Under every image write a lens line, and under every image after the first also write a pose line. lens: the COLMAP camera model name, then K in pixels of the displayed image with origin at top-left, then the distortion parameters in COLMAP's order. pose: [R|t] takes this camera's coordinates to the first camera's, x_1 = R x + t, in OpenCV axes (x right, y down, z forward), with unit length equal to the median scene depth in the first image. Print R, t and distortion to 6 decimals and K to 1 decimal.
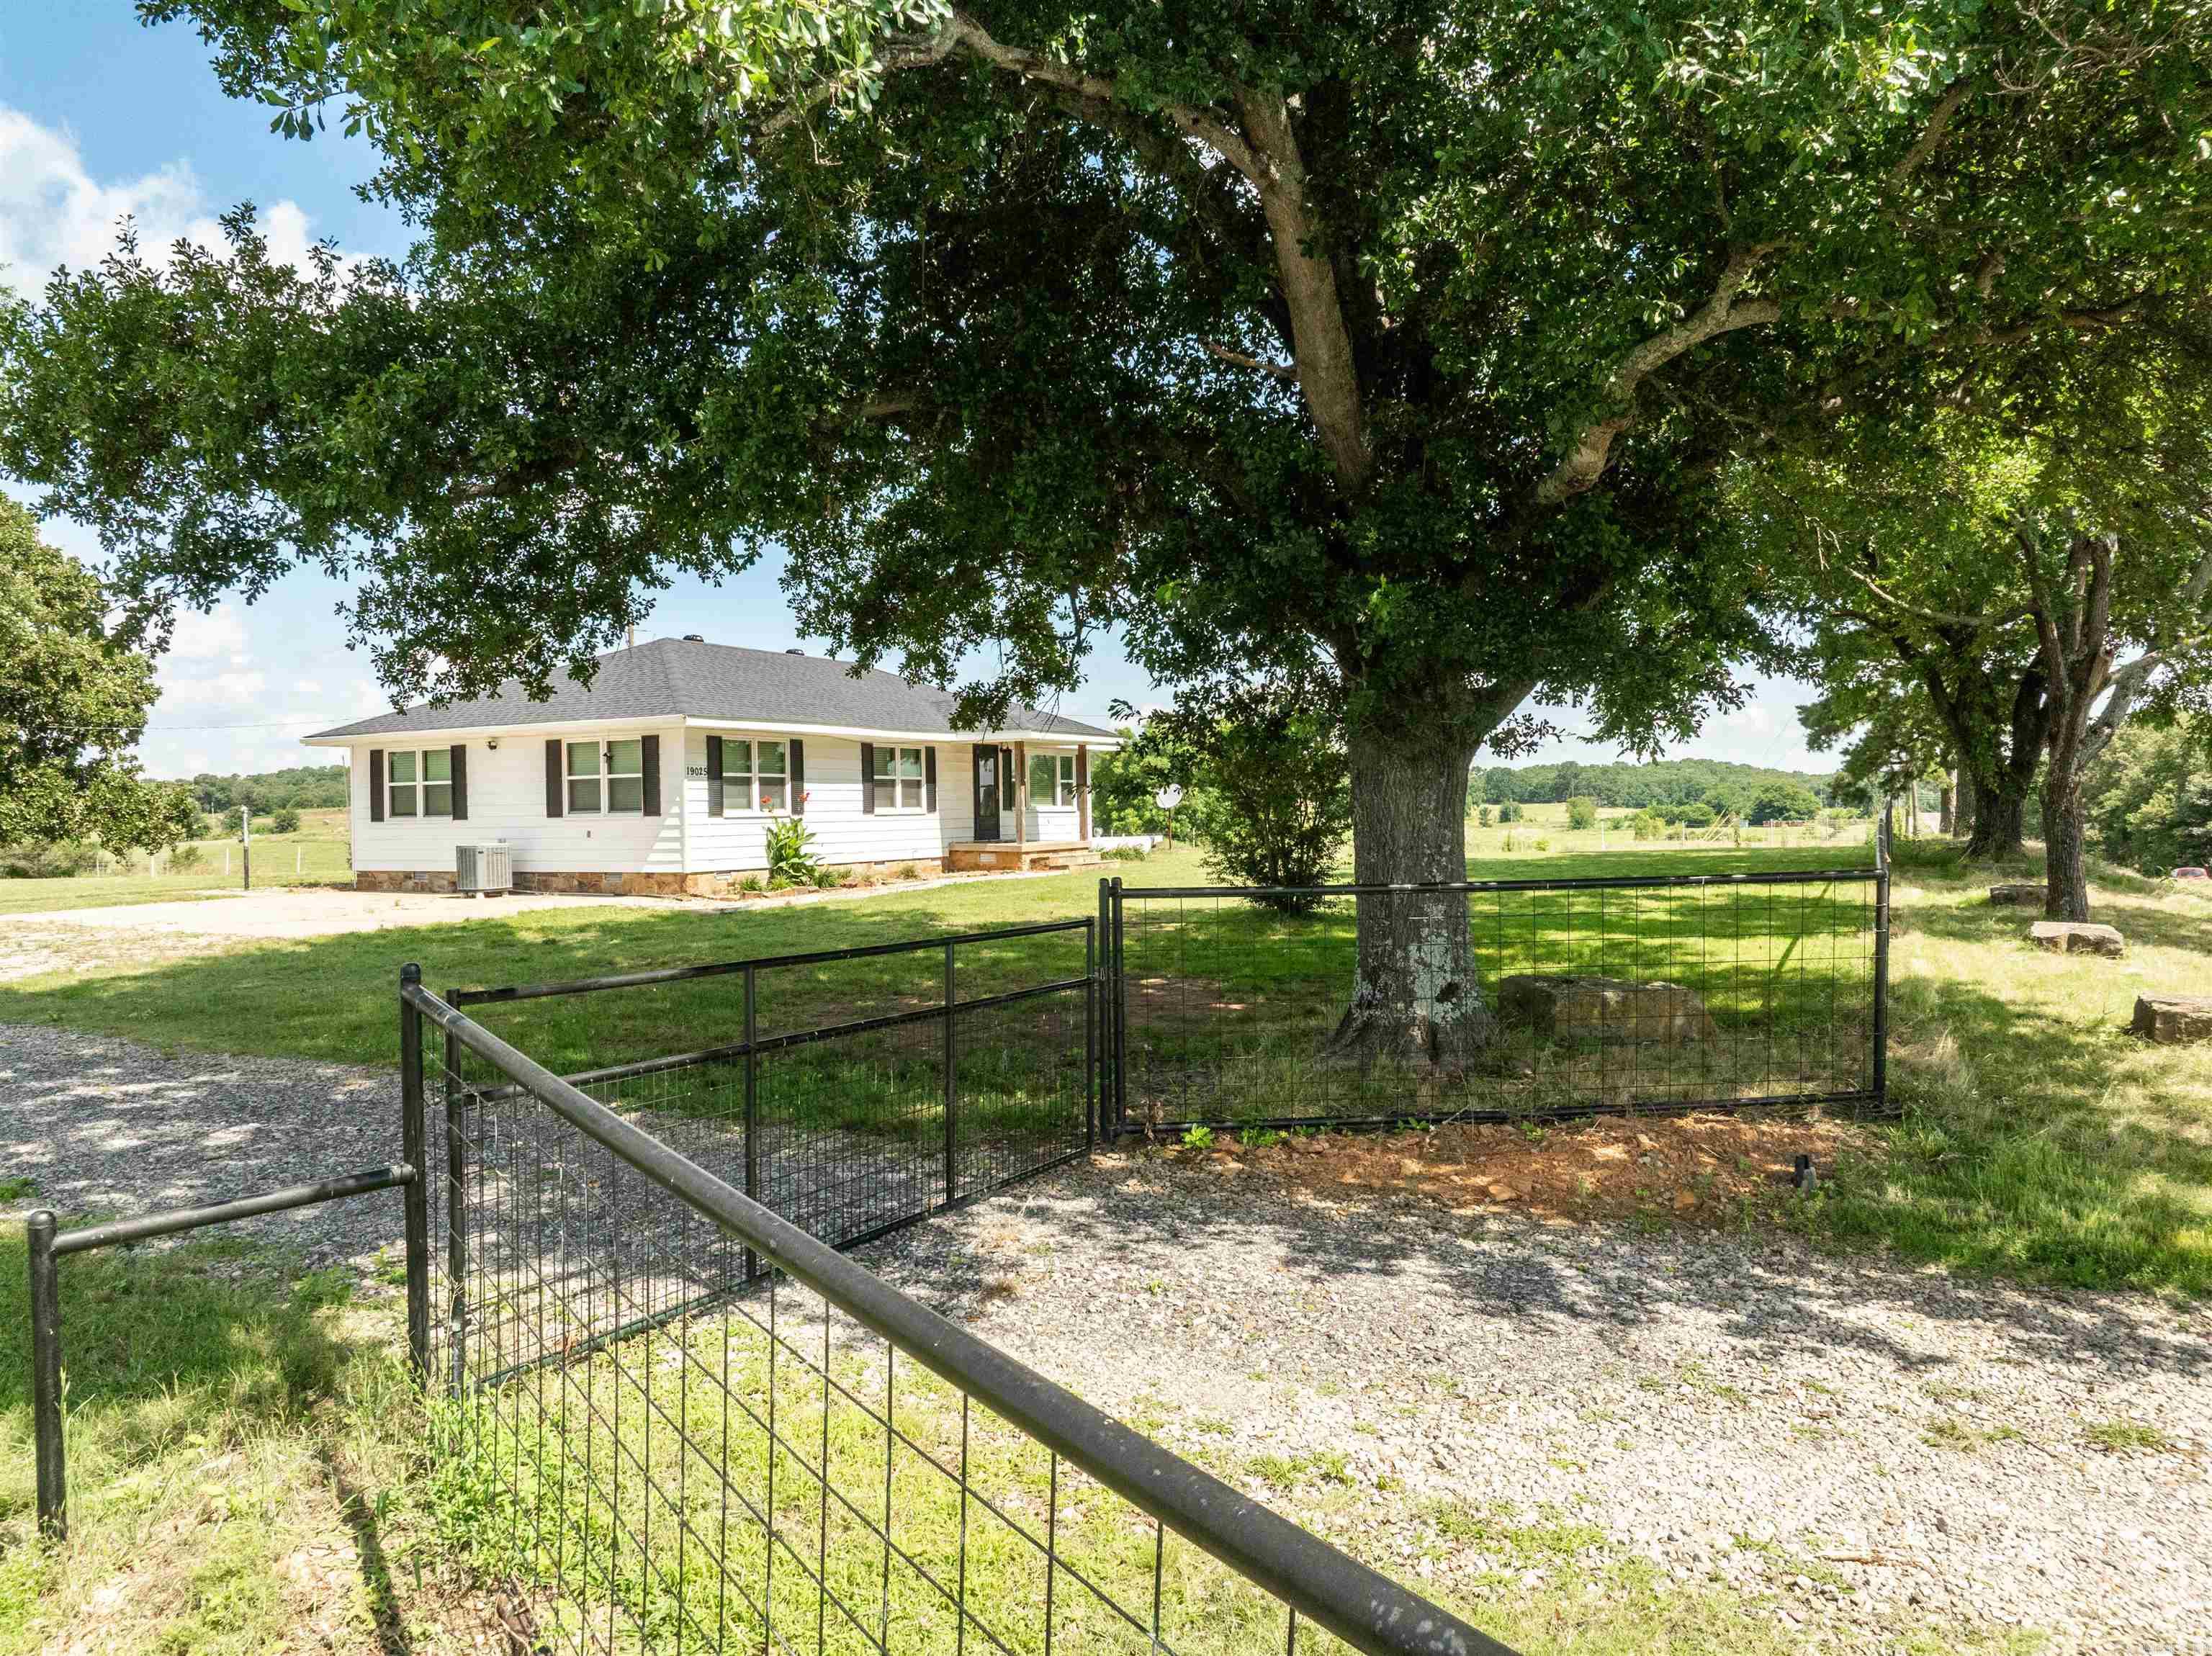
lens RADIAL K [[1568.6, 0, 1112.9], [0, 1568.6, 830.8], [0, 0, 1]] dist [-0.065817, 0.039291]
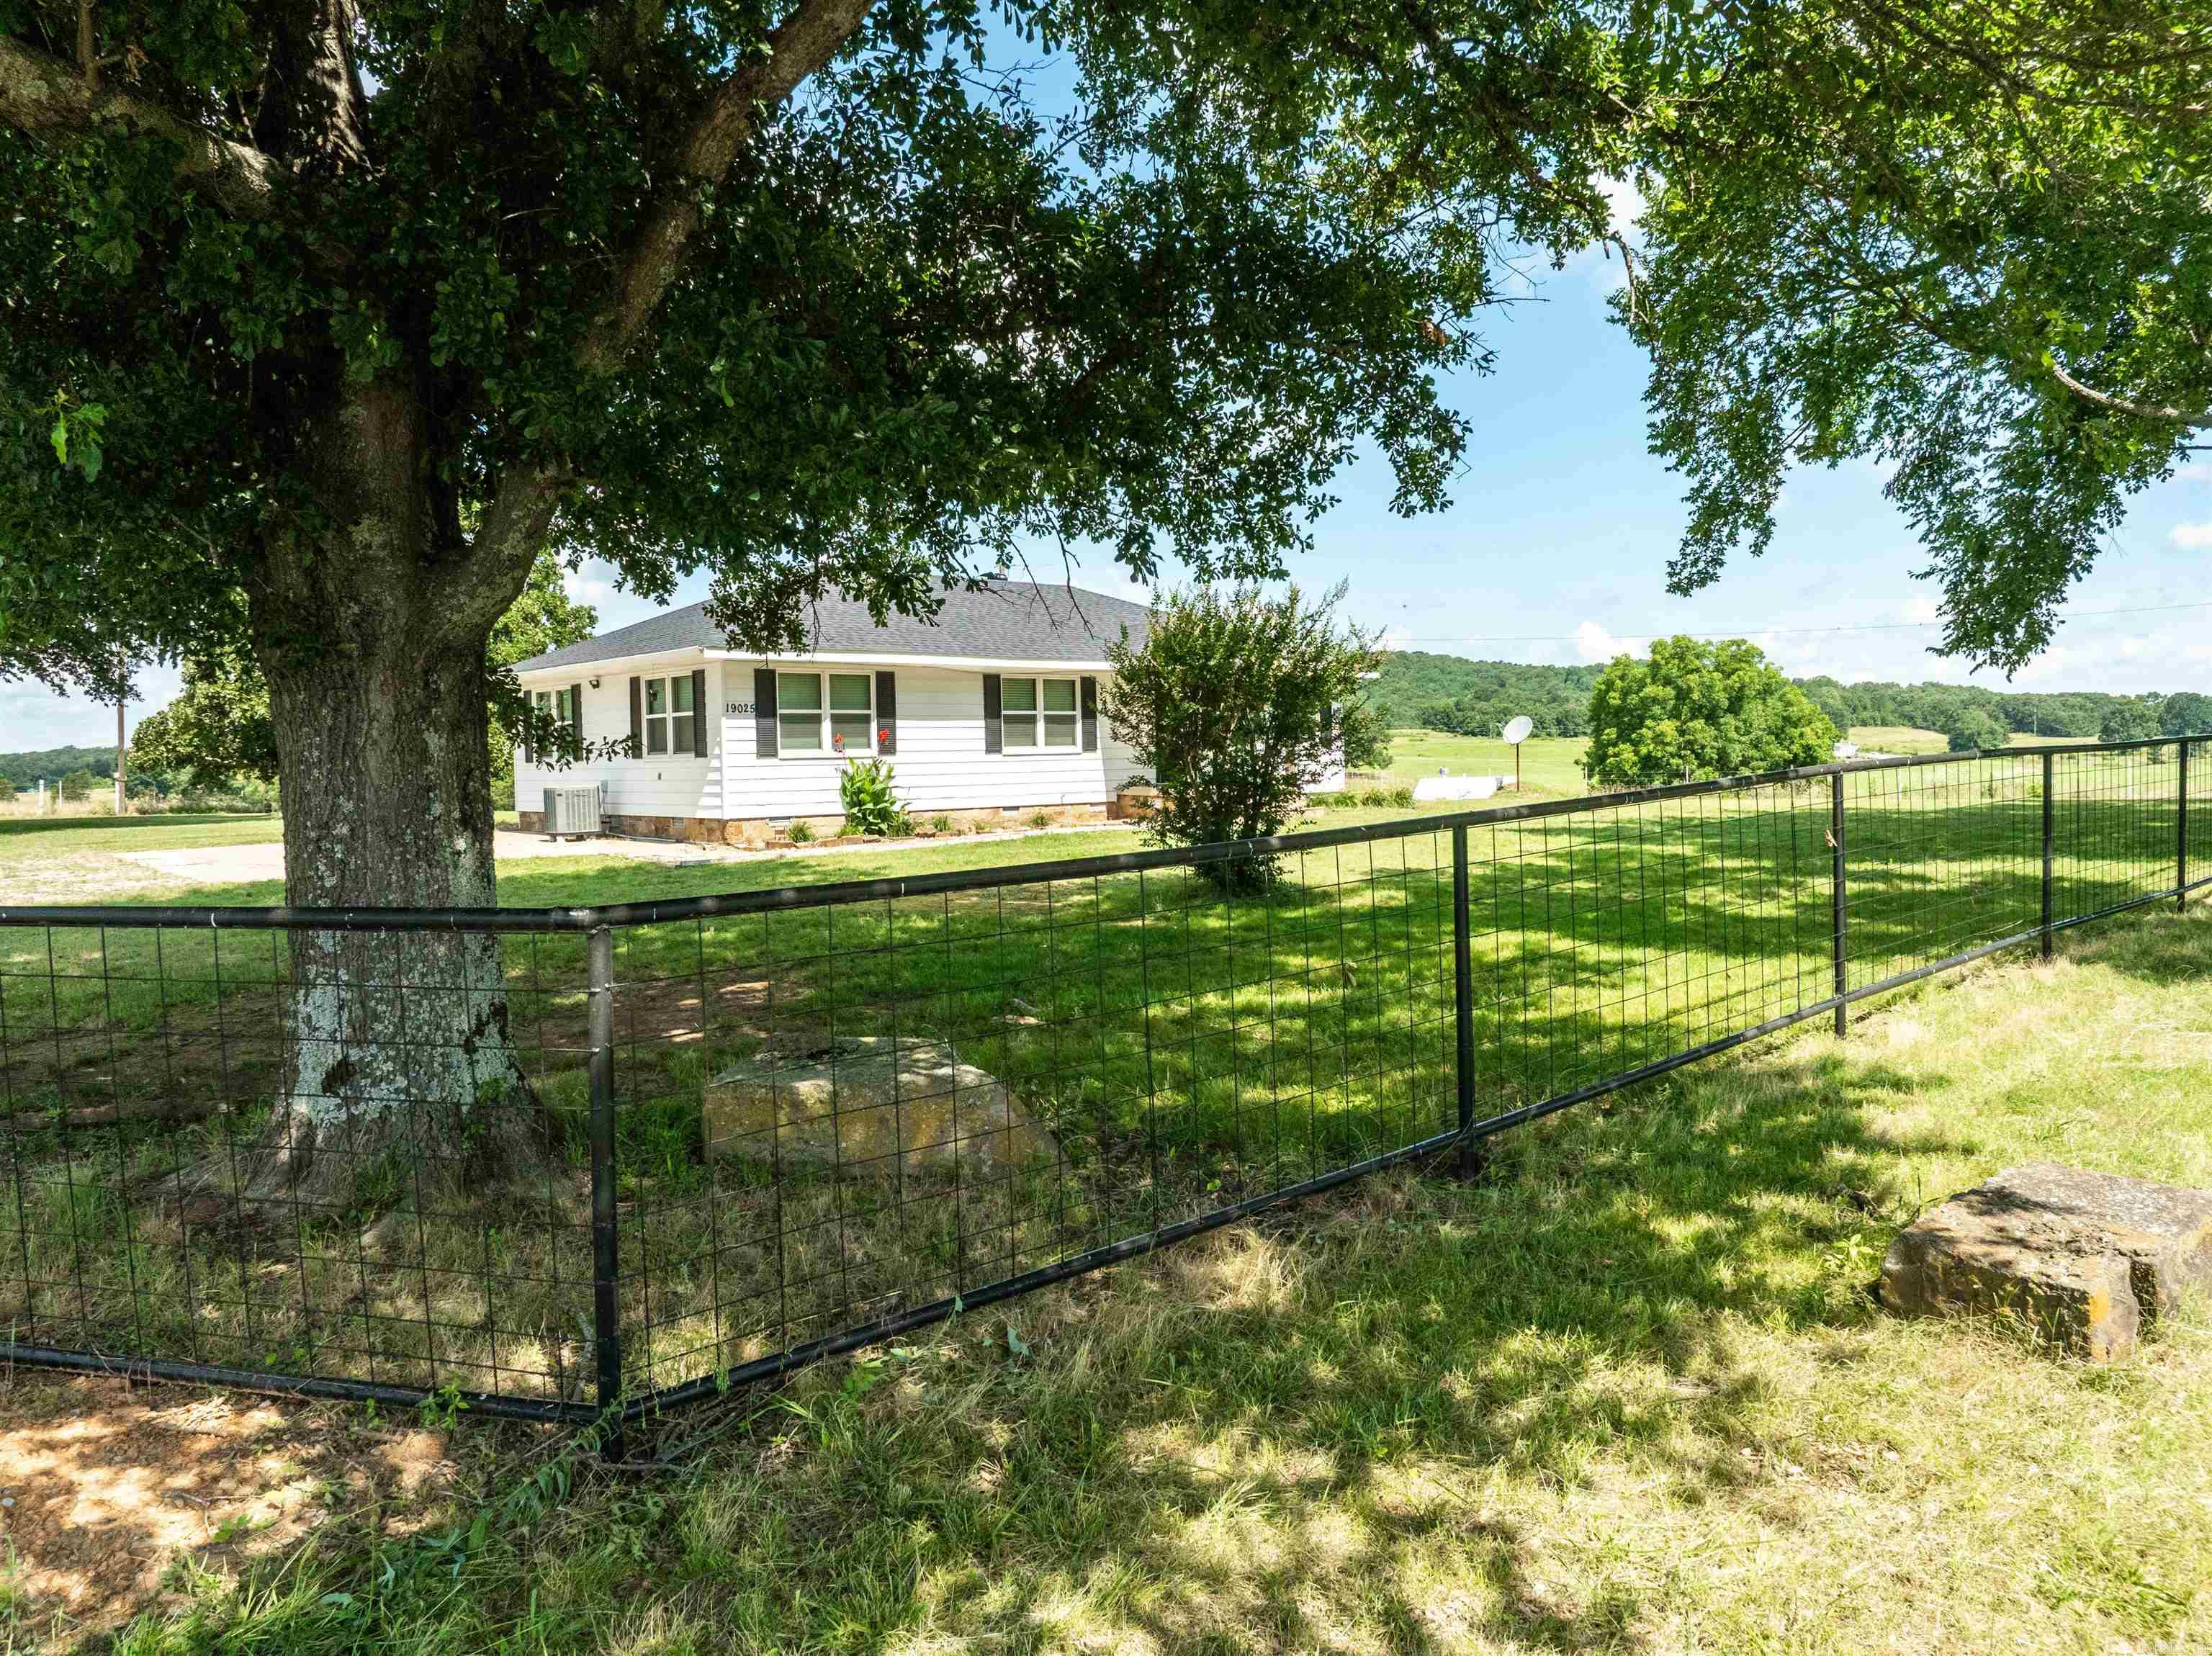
lens RADIAL K [[1568.6, 0, 1099.9], [0, 1568.6, 816.0], [0, 0, 1]] dist [-0.065817, 0.039291]
pose [[0.938900, 0.011862, -0.343985, 0.229322], [-0.000916, 0.999488, 0.031967, -0.004179], [0.344189, -0.029699, 0.938431, 0.190189]]
